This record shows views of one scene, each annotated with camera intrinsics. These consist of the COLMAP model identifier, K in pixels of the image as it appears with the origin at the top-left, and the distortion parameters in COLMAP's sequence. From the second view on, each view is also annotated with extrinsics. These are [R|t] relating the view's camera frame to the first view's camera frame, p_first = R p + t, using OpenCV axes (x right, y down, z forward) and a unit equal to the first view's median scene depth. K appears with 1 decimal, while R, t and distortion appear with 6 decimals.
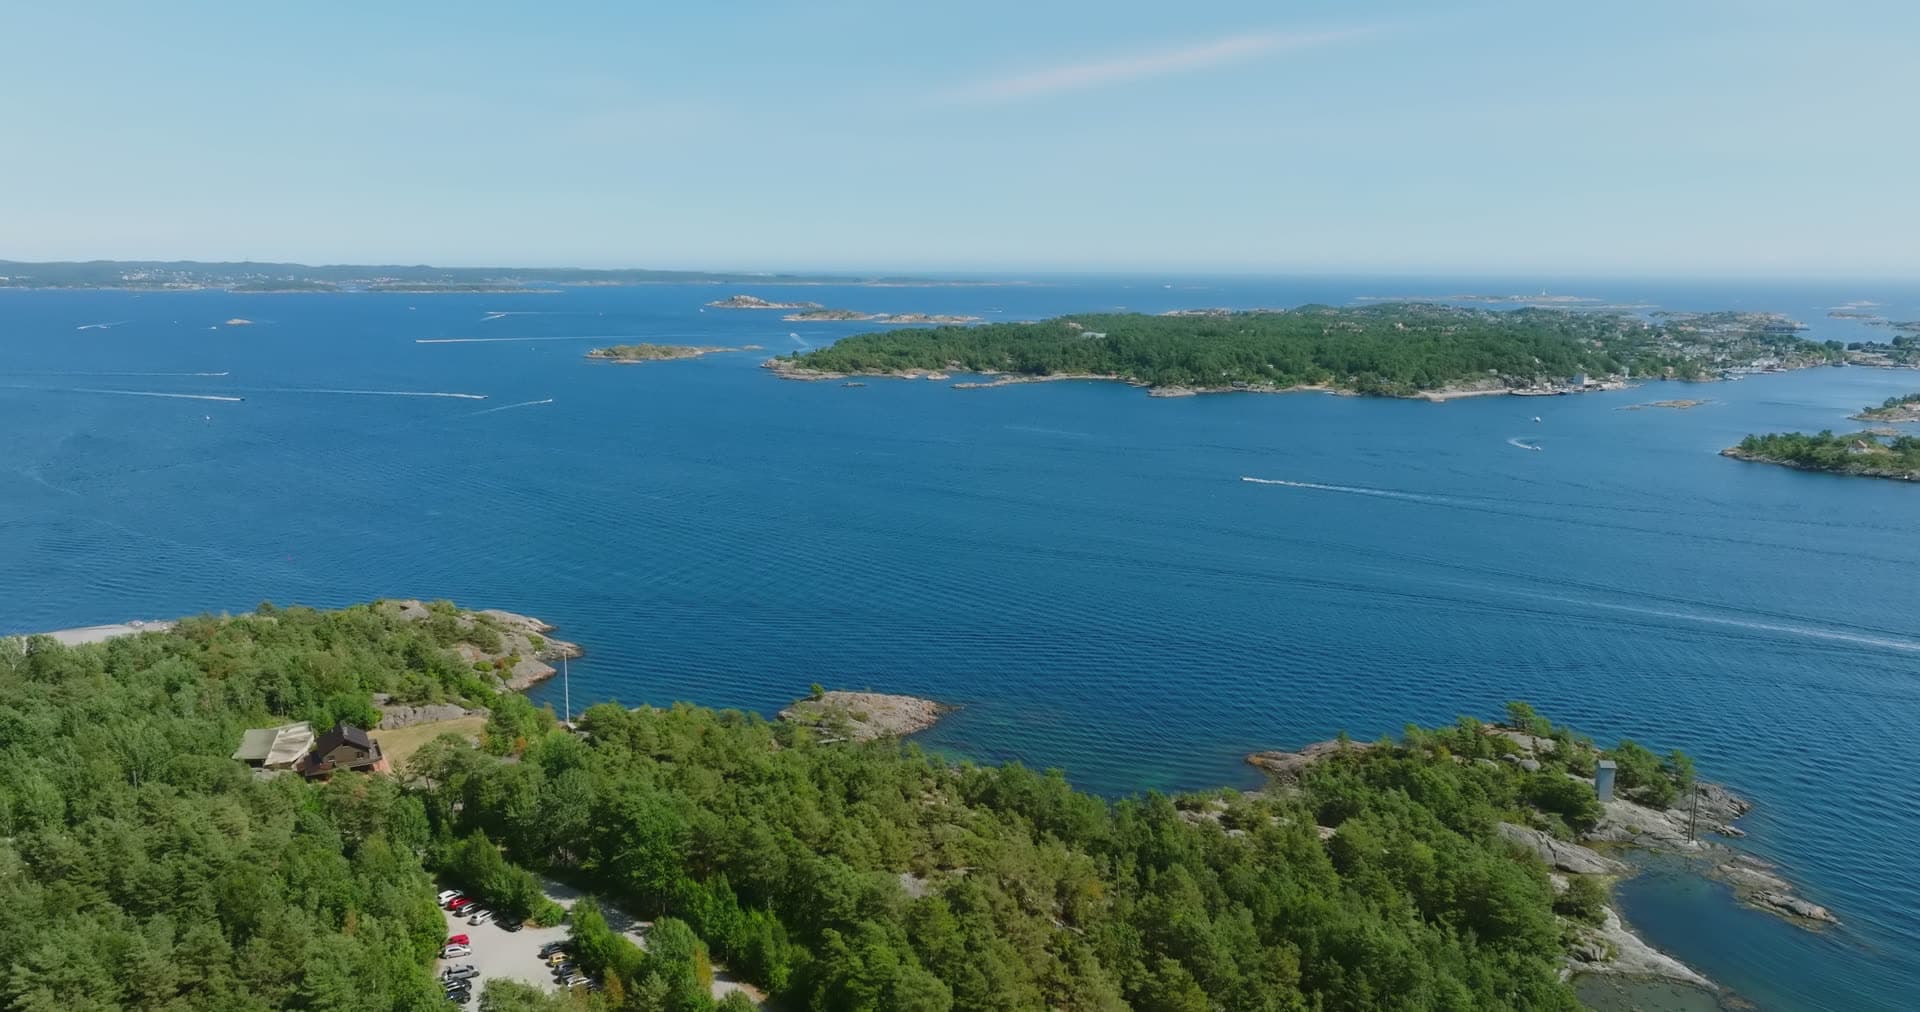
lens RADIAL K [[1352.2, 0, 959.2], [0, 1352.2, 507.6], [0, 0, 1]] dist [-0.001075, 0.015545]
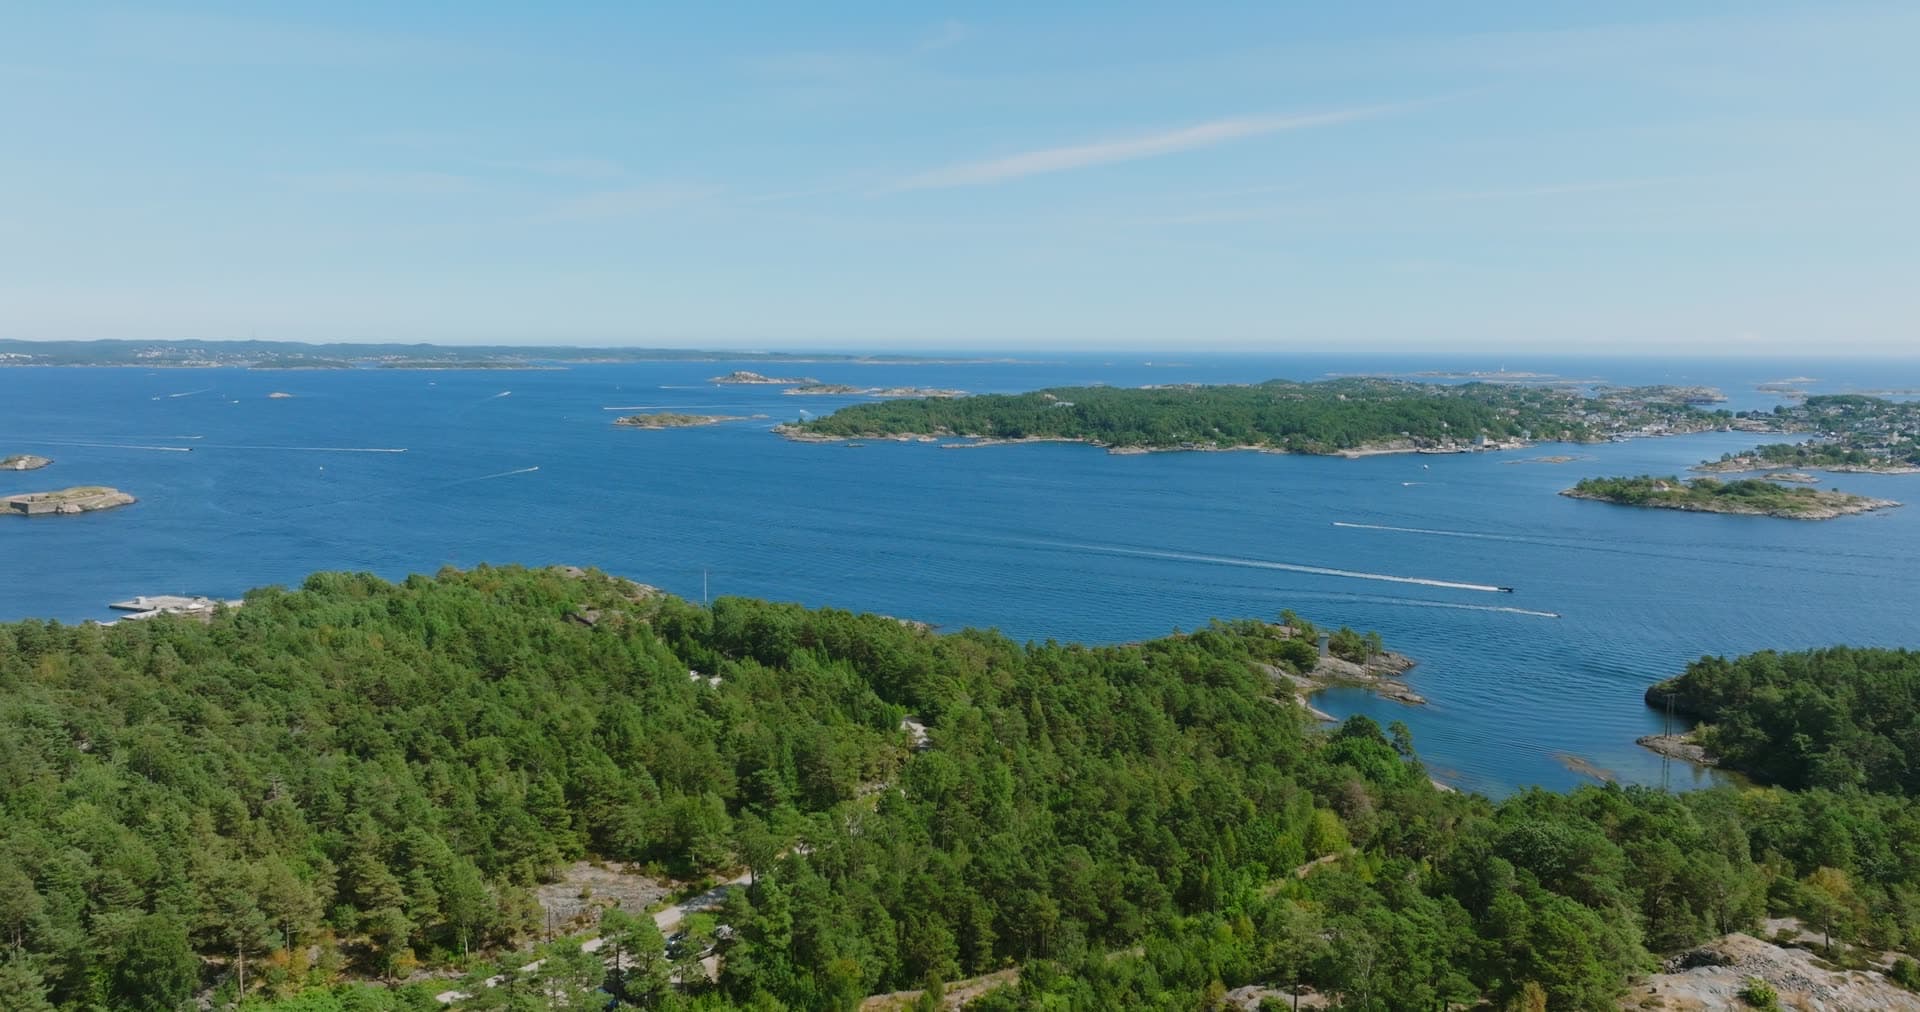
lens RADIAL K [[1352.2, 0, 969.4], [0, 1352.2, 515.4], [0, 0, 1]] dist [-0.001075, 0.015545]
pose [[0.999877, -0.002224, 0.015517, 0.002146], [0.003011, 0.998701, -0.050866, 0.024757], [-0.015384, 0.050907, 0.998585, -0.135322]]
